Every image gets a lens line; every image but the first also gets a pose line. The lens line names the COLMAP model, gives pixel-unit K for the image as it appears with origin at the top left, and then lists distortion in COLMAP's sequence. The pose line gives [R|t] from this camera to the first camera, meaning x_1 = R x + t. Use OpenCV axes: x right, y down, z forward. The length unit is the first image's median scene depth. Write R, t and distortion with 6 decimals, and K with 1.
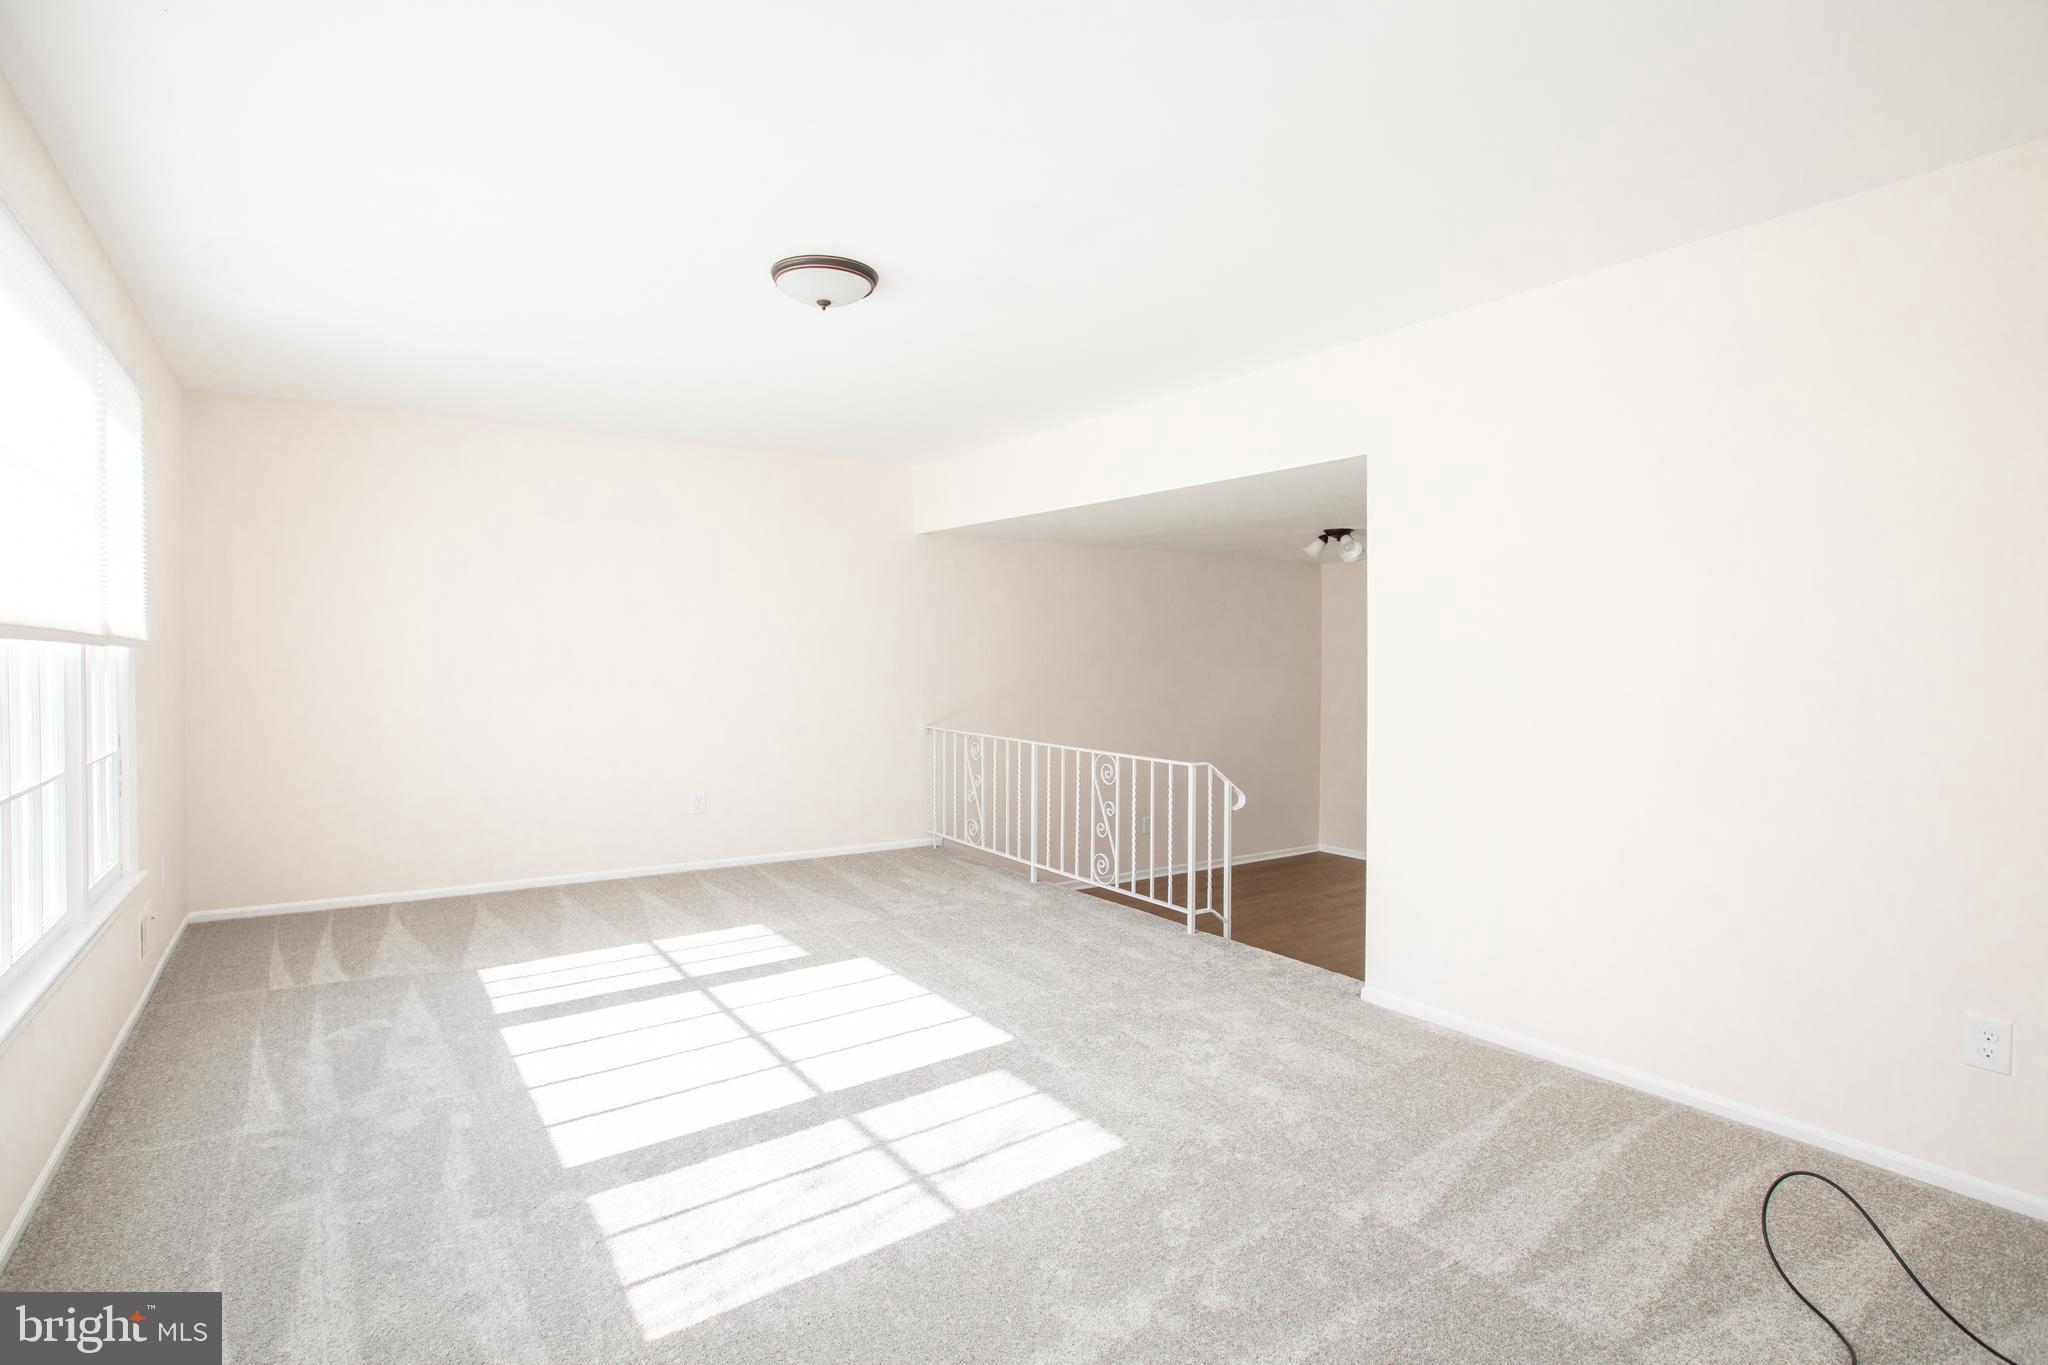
lens RADIAL K [[1034.4, 0, 1015.4], [0, 1034.4, 676.5], [0, 0, 1]] dist [-0.032852, 0.014534]
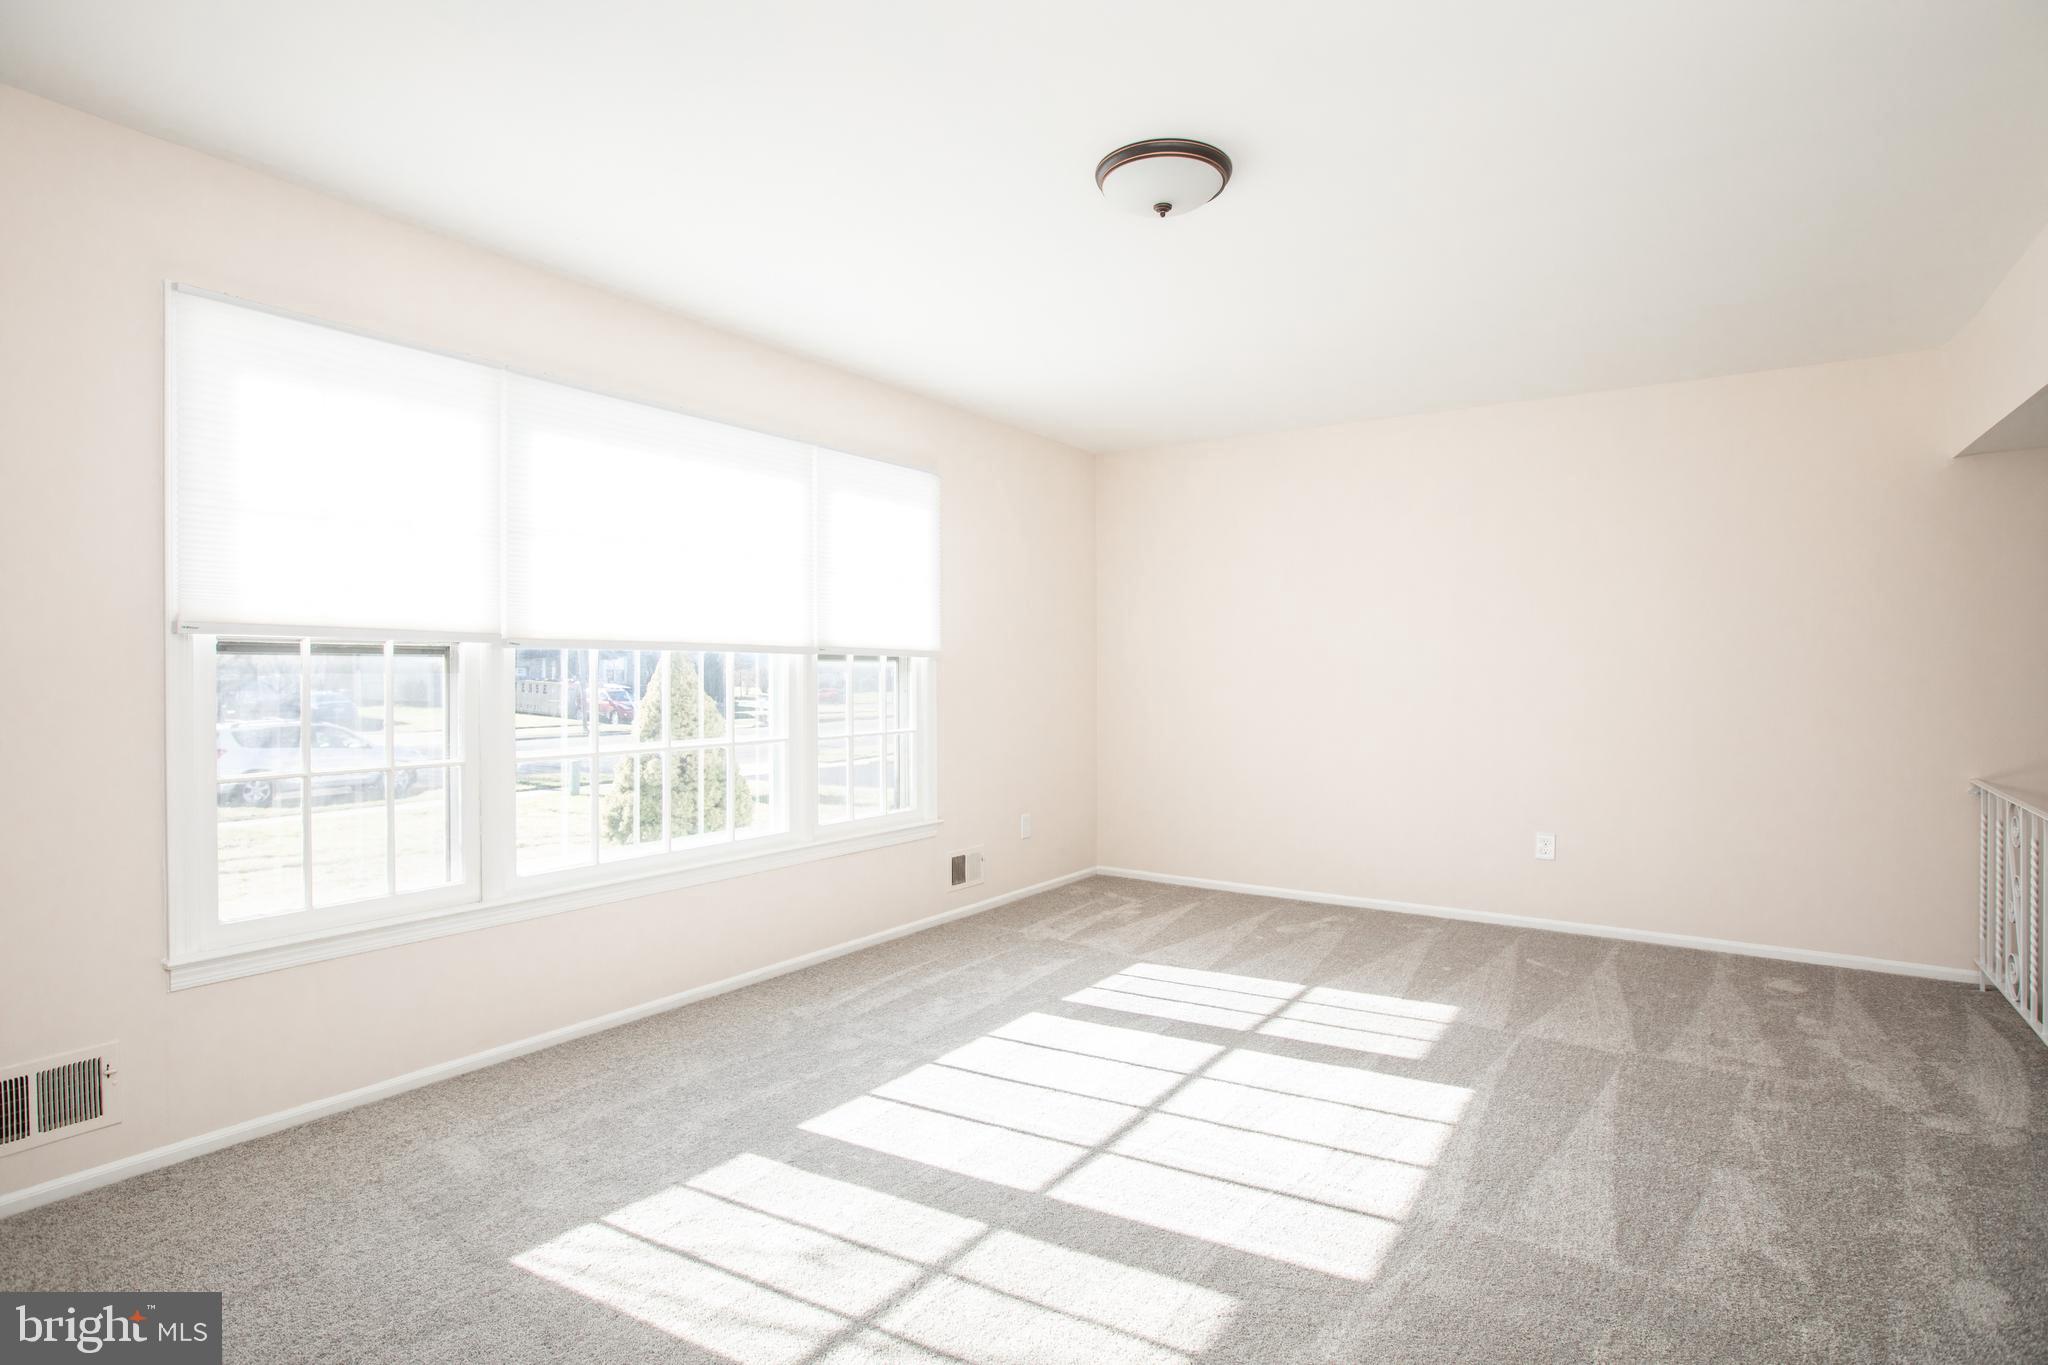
lens RADIAL K [[1034.4, 0, 1020.3], [0, 1034.4, 674.2], [0, 0, 1]] dist [-0.032852, 0.014534]
pose [[0.381679, -0.000796, -0.924295, 0.415292], [-0.017259, 0.999819, -0.007988, 0.006902], [0.924134, 0.019001, 0.381596, 0.512955]]
